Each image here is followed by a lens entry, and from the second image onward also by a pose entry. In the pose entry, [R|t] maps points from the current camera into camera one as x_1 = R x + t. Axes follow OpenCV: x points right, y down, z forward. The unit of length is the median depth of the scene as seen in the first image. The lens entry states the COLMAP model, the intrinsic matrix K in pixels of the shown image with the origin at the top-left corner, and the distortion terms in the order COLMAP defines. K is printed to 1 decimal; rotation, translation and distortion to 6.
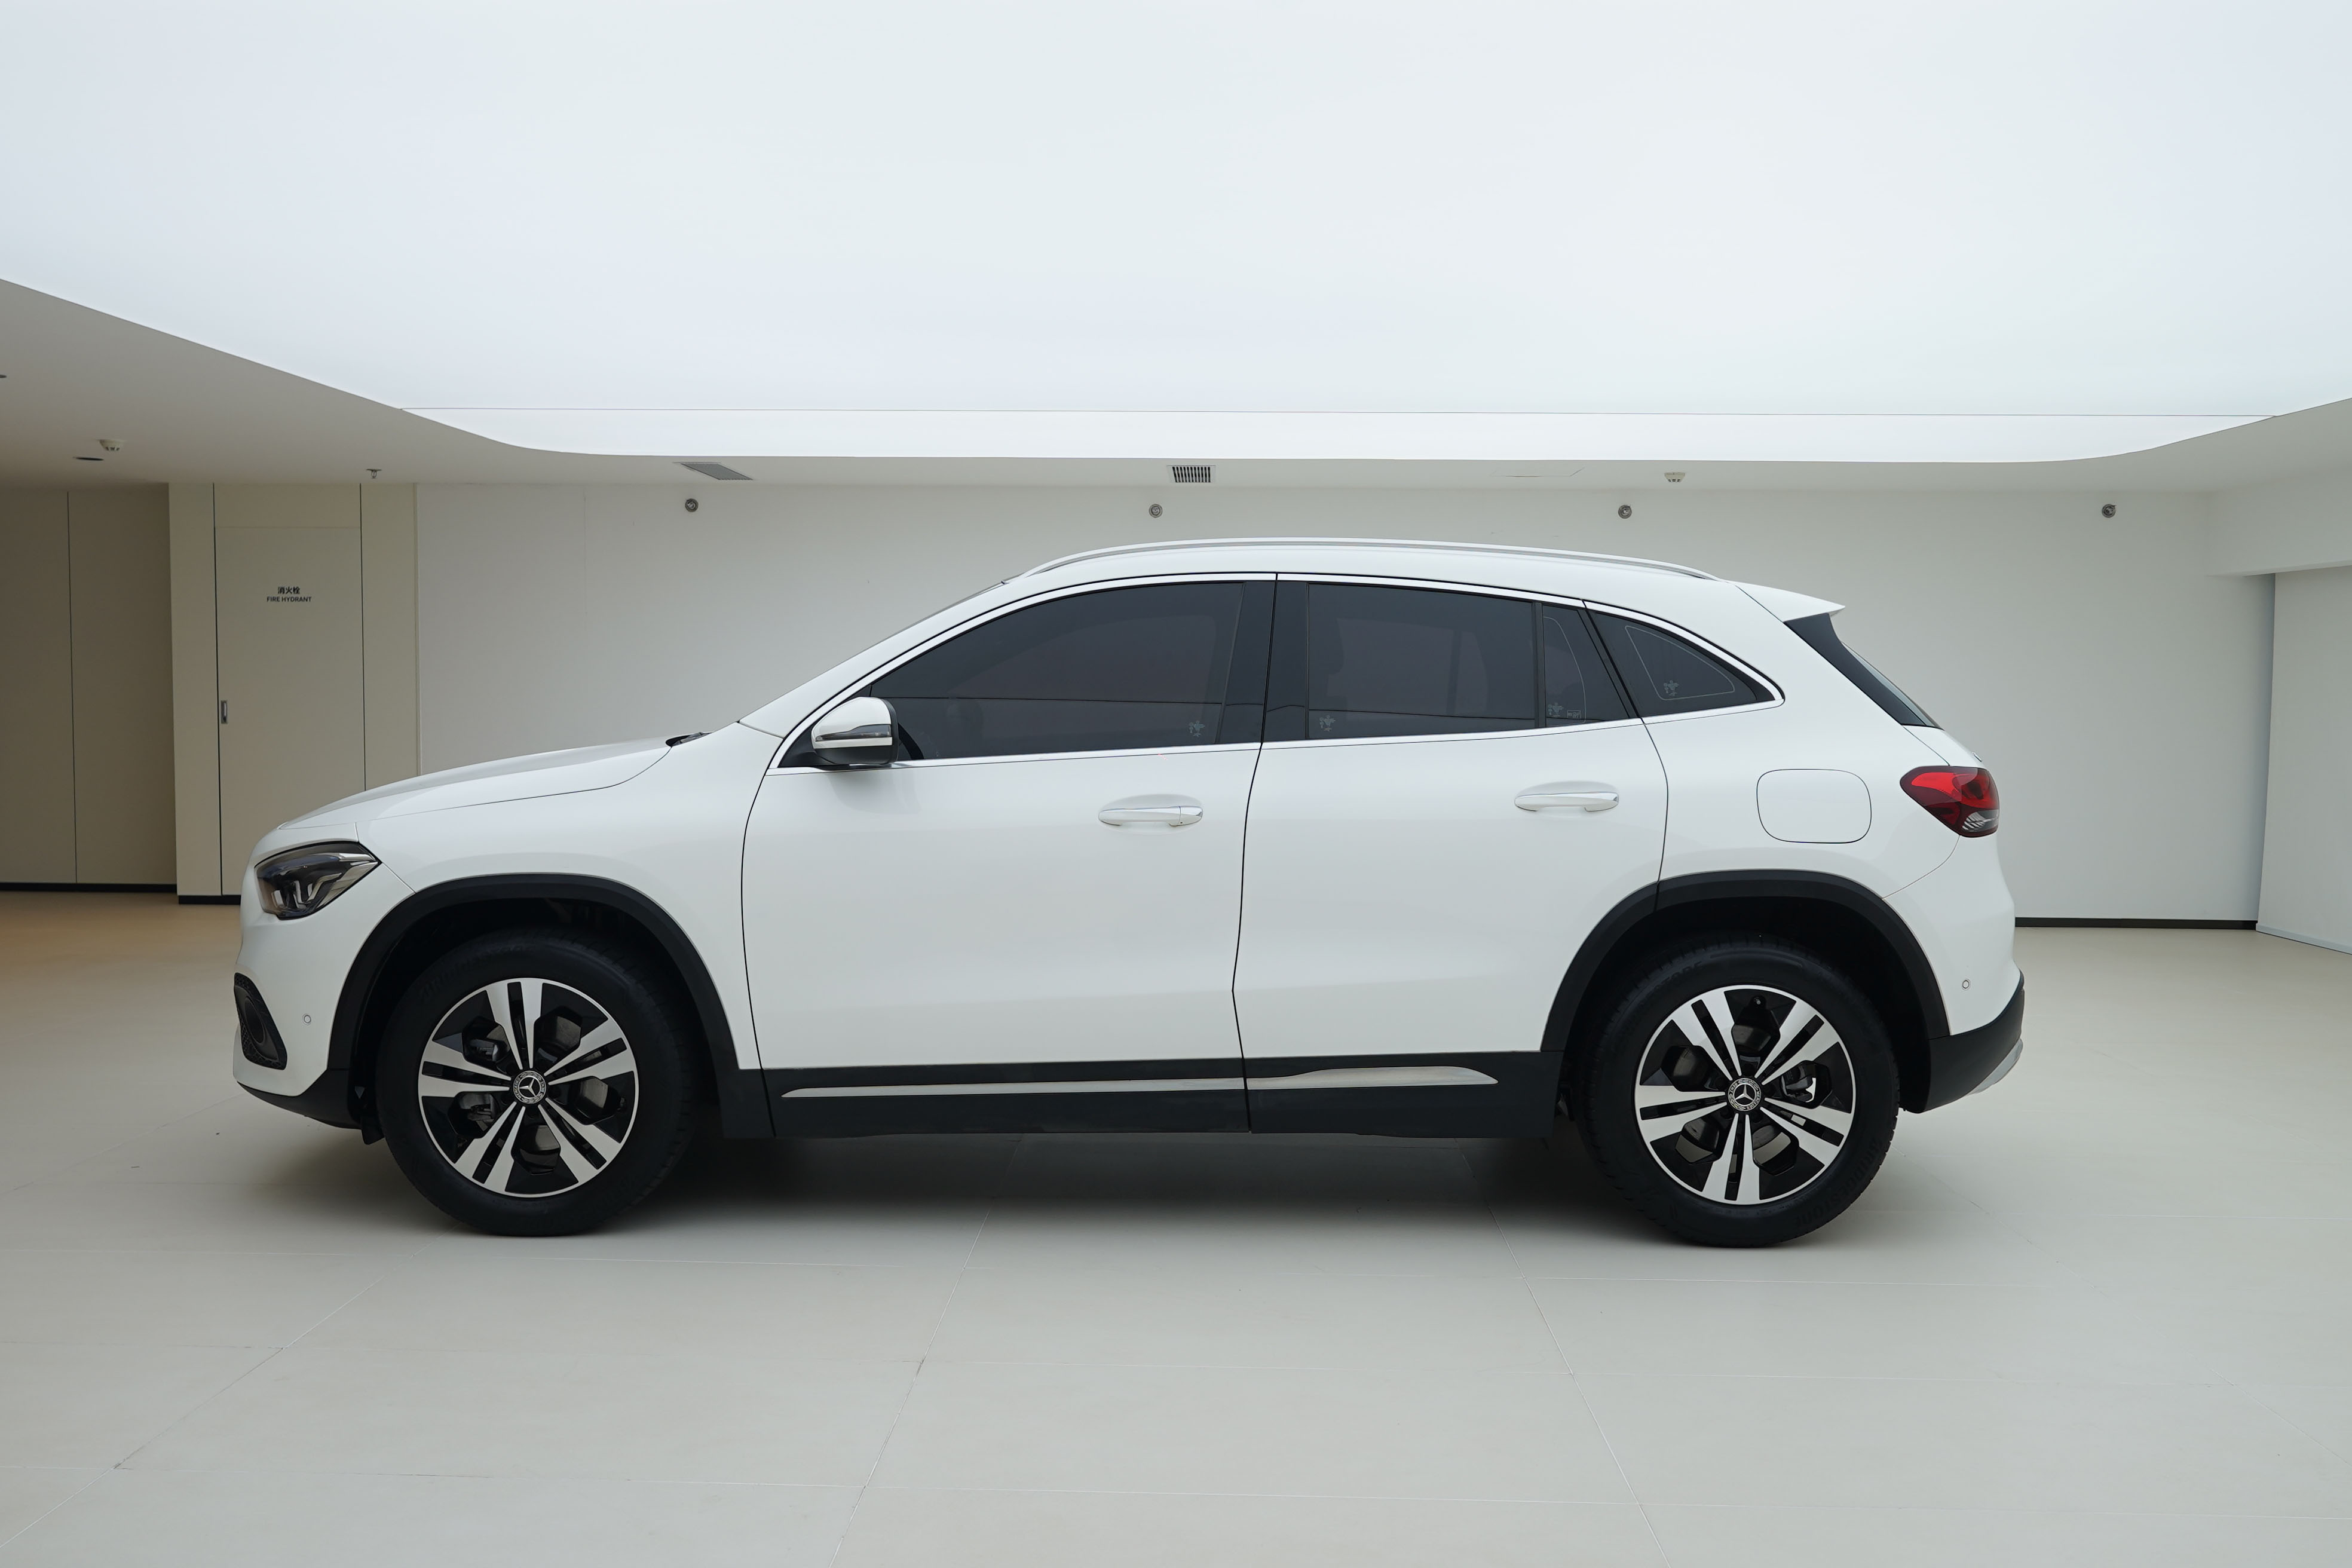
lens RADIAL K [[2130.6, 0, 1176.0], [0, 2130.6, 784.0], [0, 0, 1]] dist [-0.004792, -0.002262]
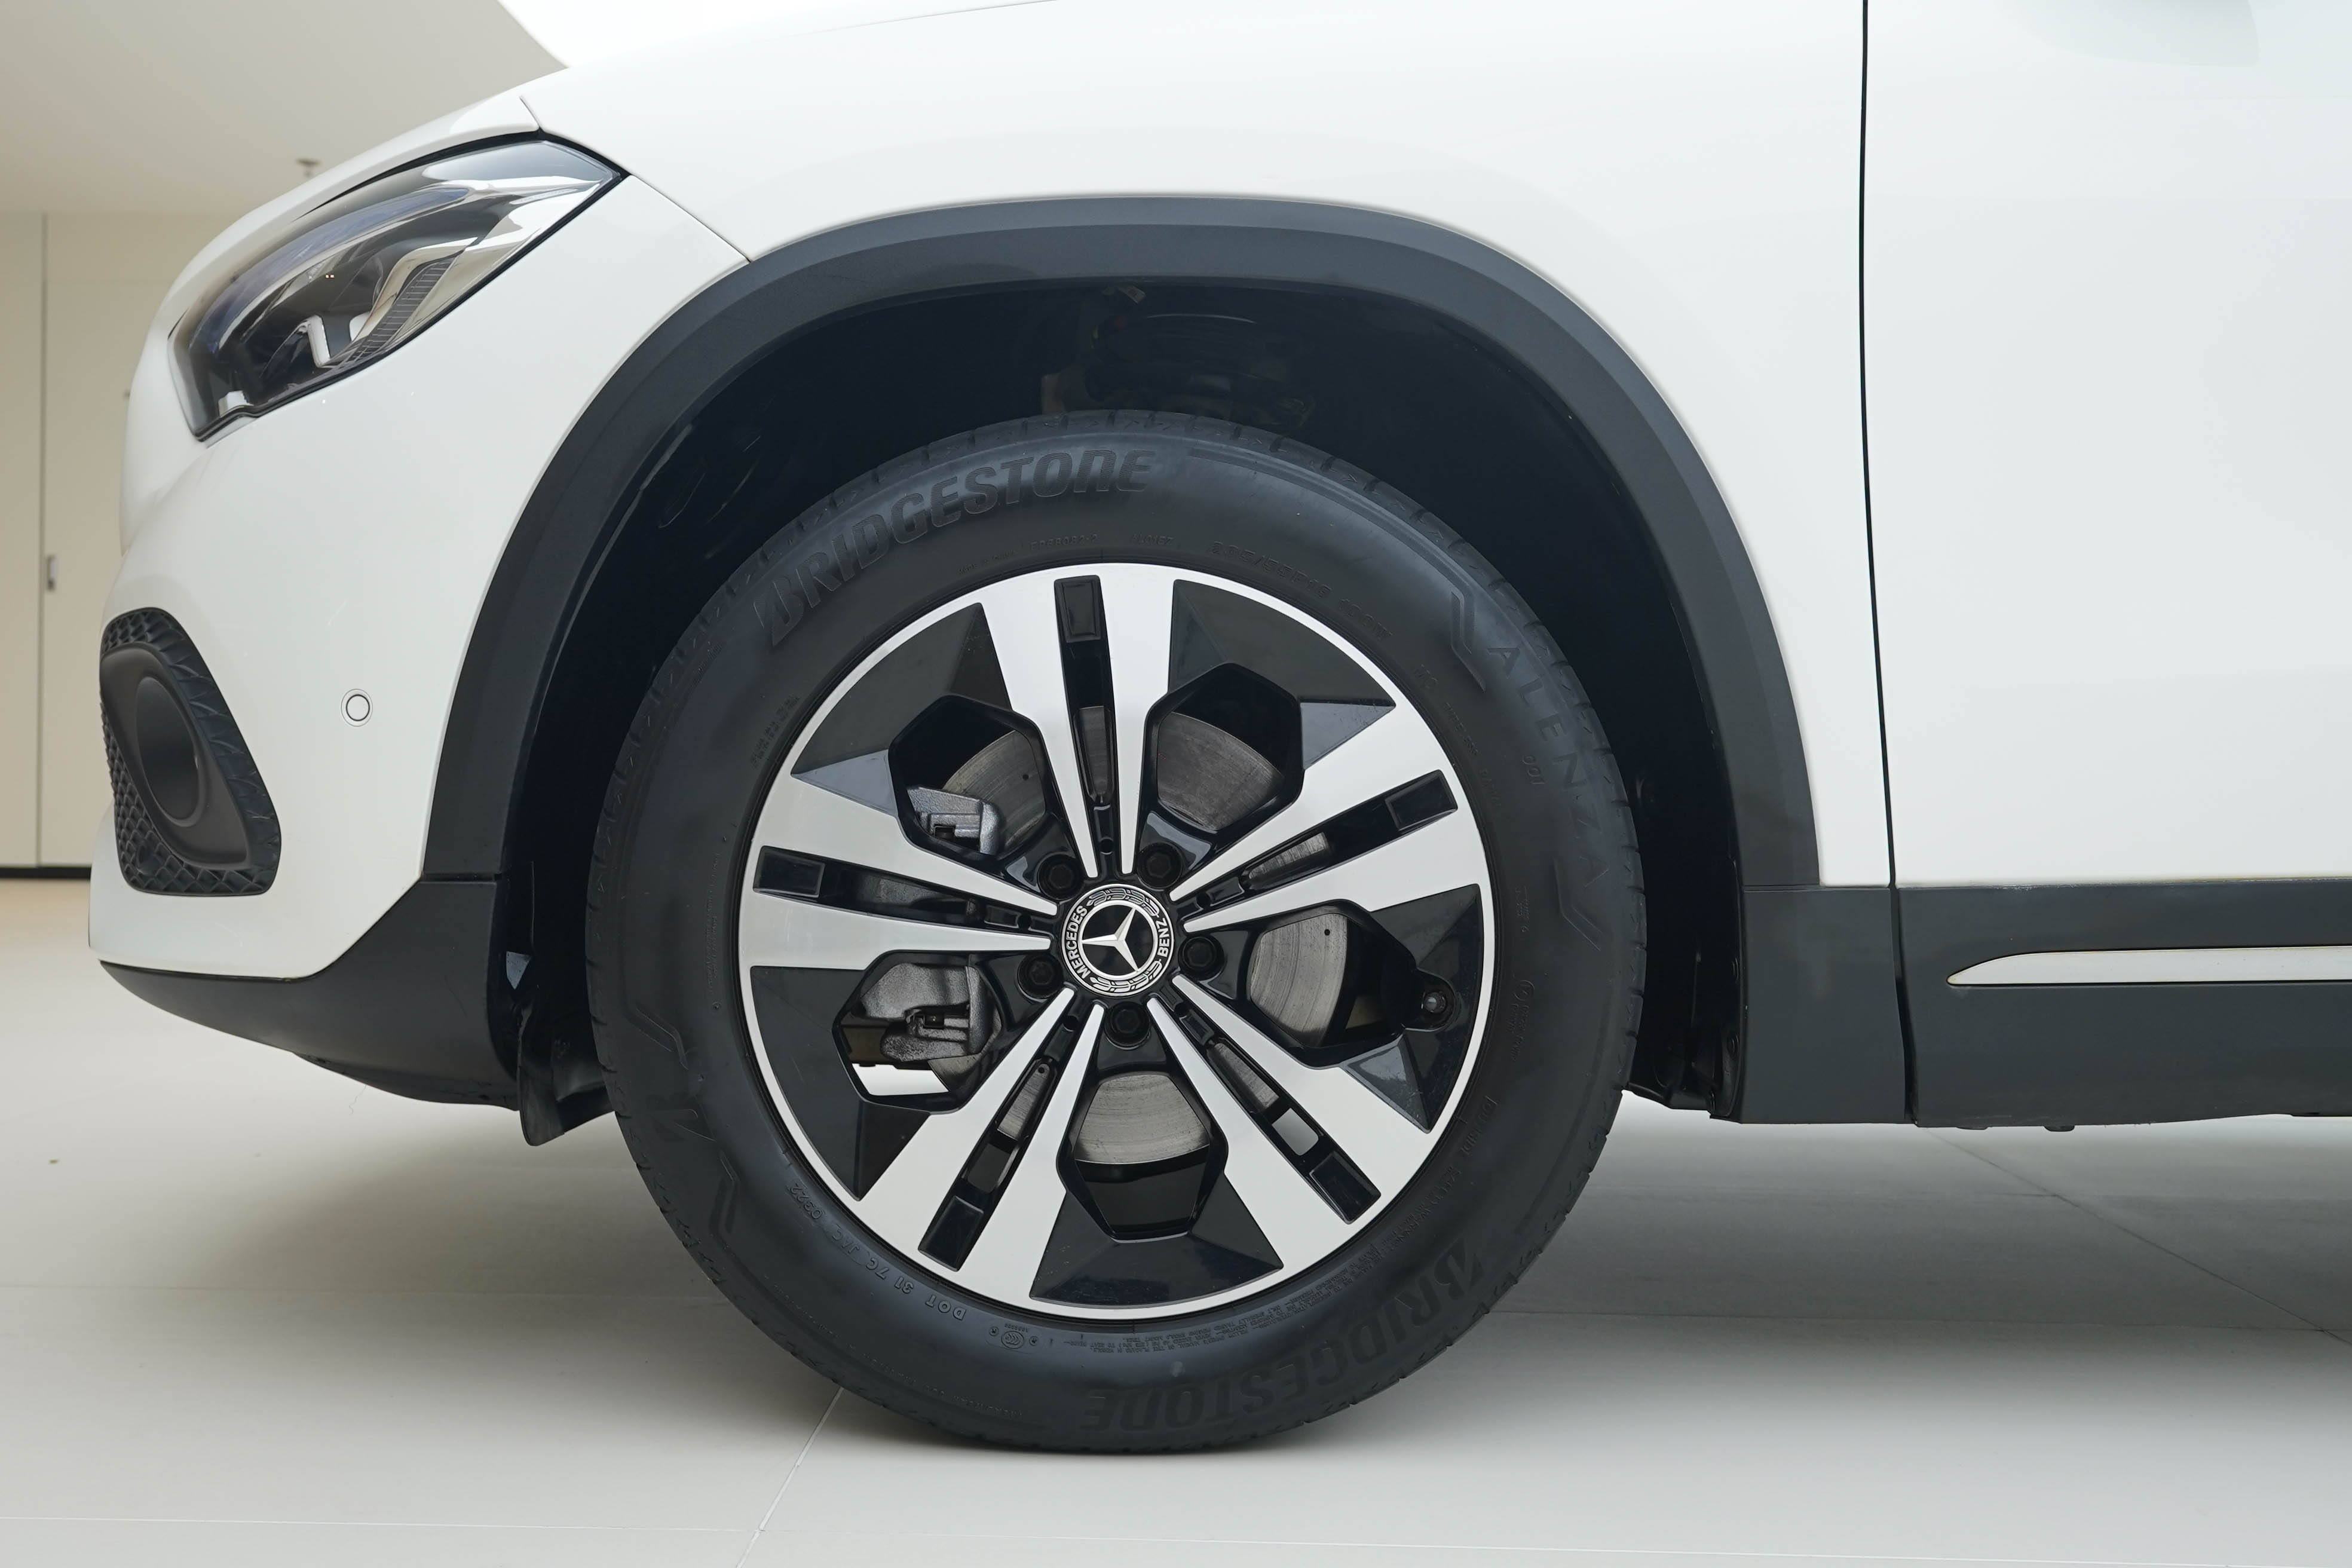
lens RADIAL K [[2413.3, 0, 1176.0], [0, 2413.3, 784.0], [0, 0, 1]] dist [0.011018, -0.001963]
pose [[0.999807, 0.007444, 0.018198, -0.301958], [-0.006794, 0.999347, -0.035491, 0.132782], [-0.018450, 0.035360, 0.999204, 0.667449]]
